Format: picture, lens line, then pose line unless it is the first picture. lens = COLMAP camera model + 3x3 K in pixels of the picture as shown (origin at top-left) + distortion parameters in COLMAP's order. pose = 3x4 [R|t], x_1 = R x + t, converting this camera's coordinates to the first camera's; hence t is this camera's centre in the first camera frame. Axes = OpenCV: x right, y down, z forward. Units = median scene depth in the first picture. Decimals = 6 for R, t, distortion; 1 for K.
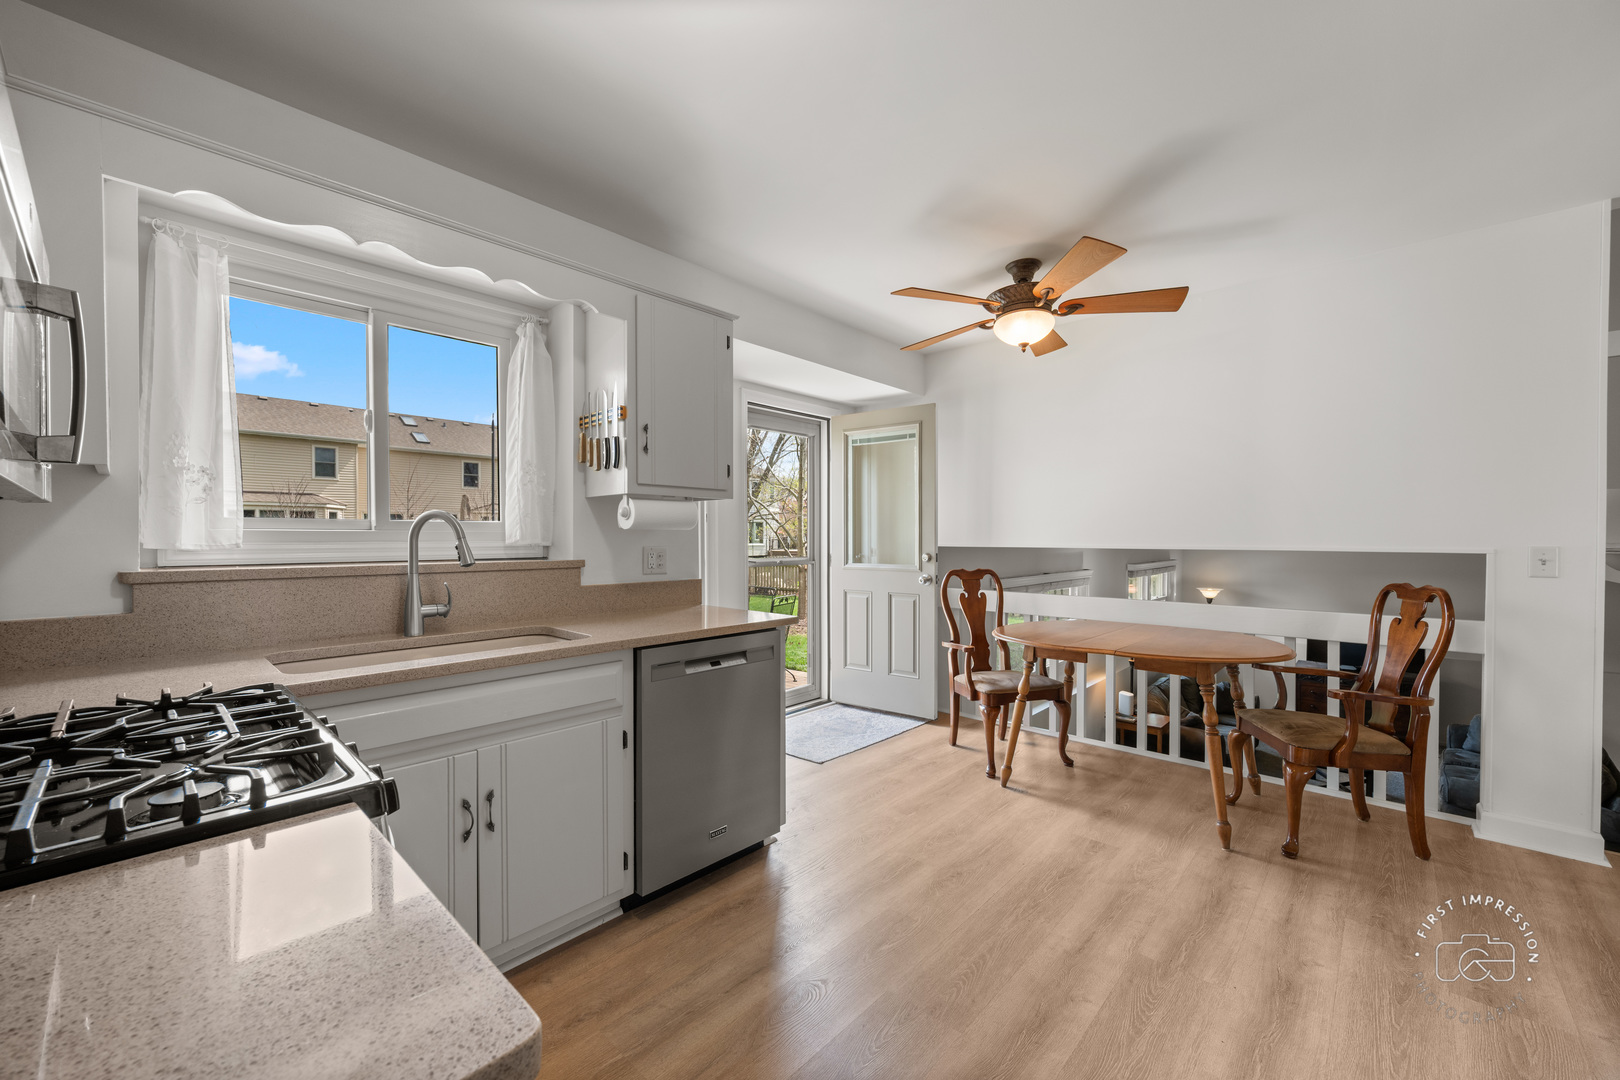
lens RADIAL K [[636.5, 0, 811.4], [0, 636.5, 543.8], [0, 0, 1]] dist [-0.001096, -0.000543]
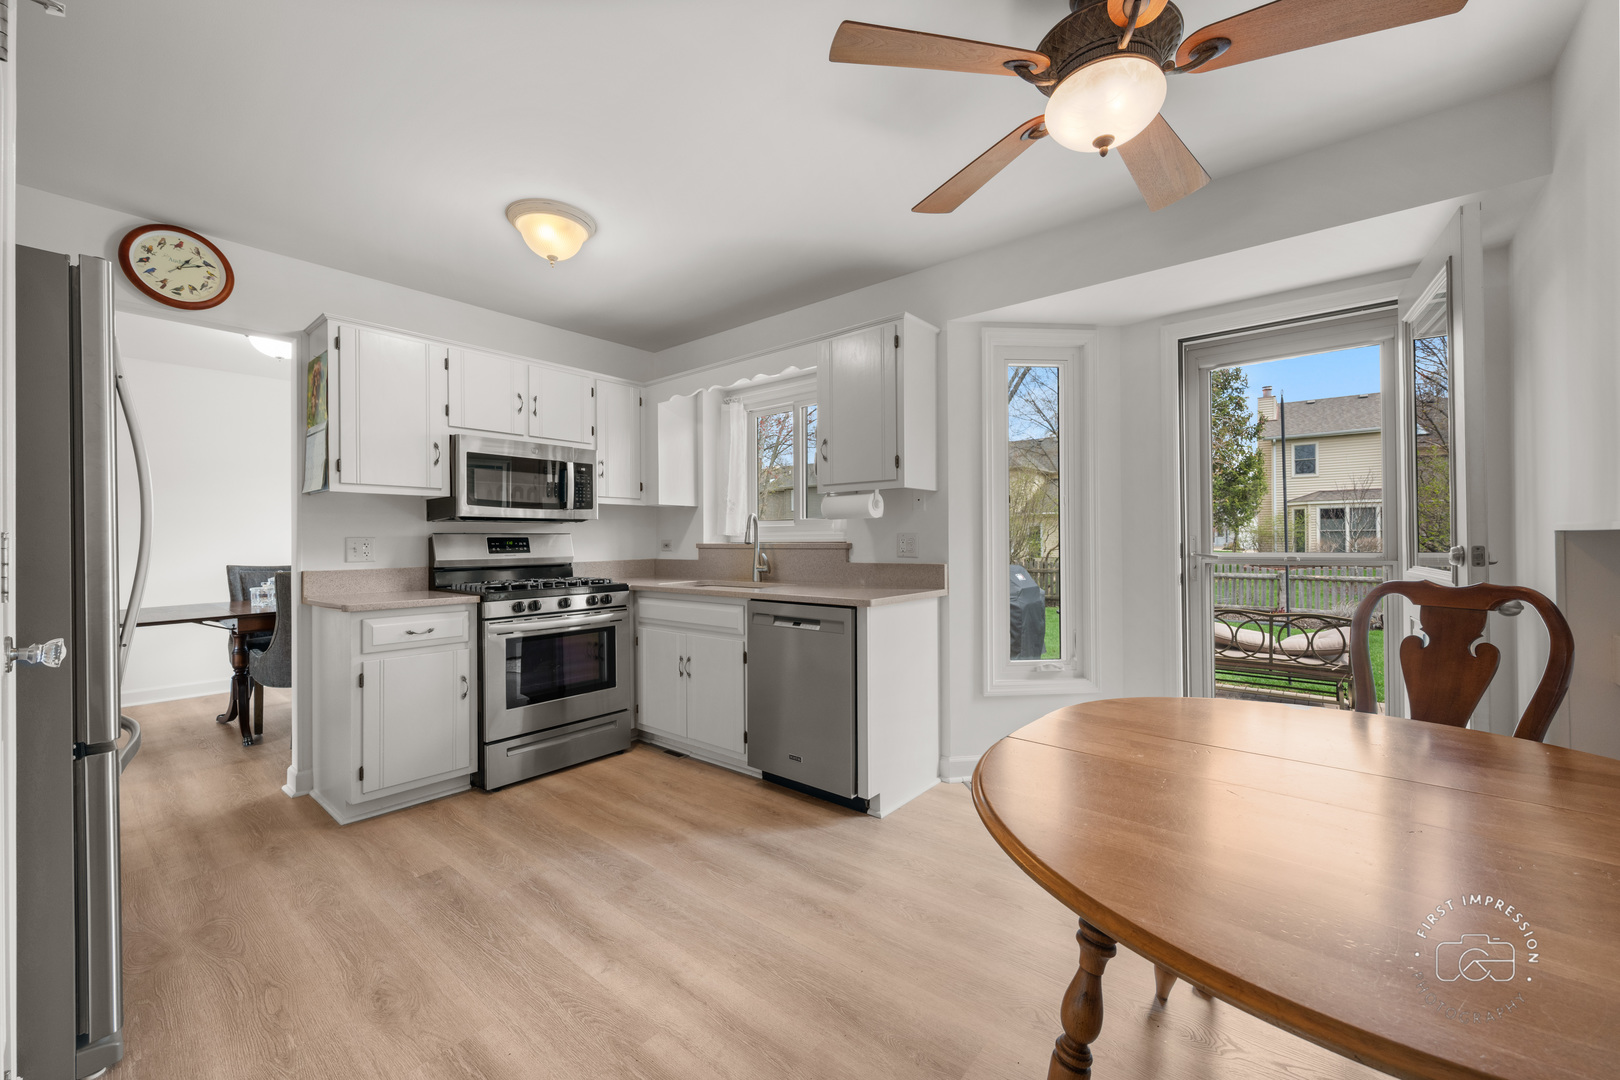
lens RADIAL K [[636.5, 0, 818.1], [0, 636.5, 539.7], [0, 0, 1]] dist [-0.001096, -0.000543]
pose [[0.056341, -0.002334, -0.998409, 1.226071], [-0.002952, 0.999993, -0.002505, 0.026794], [0.998407, 0.003089, 0.056334, 1.069479]]
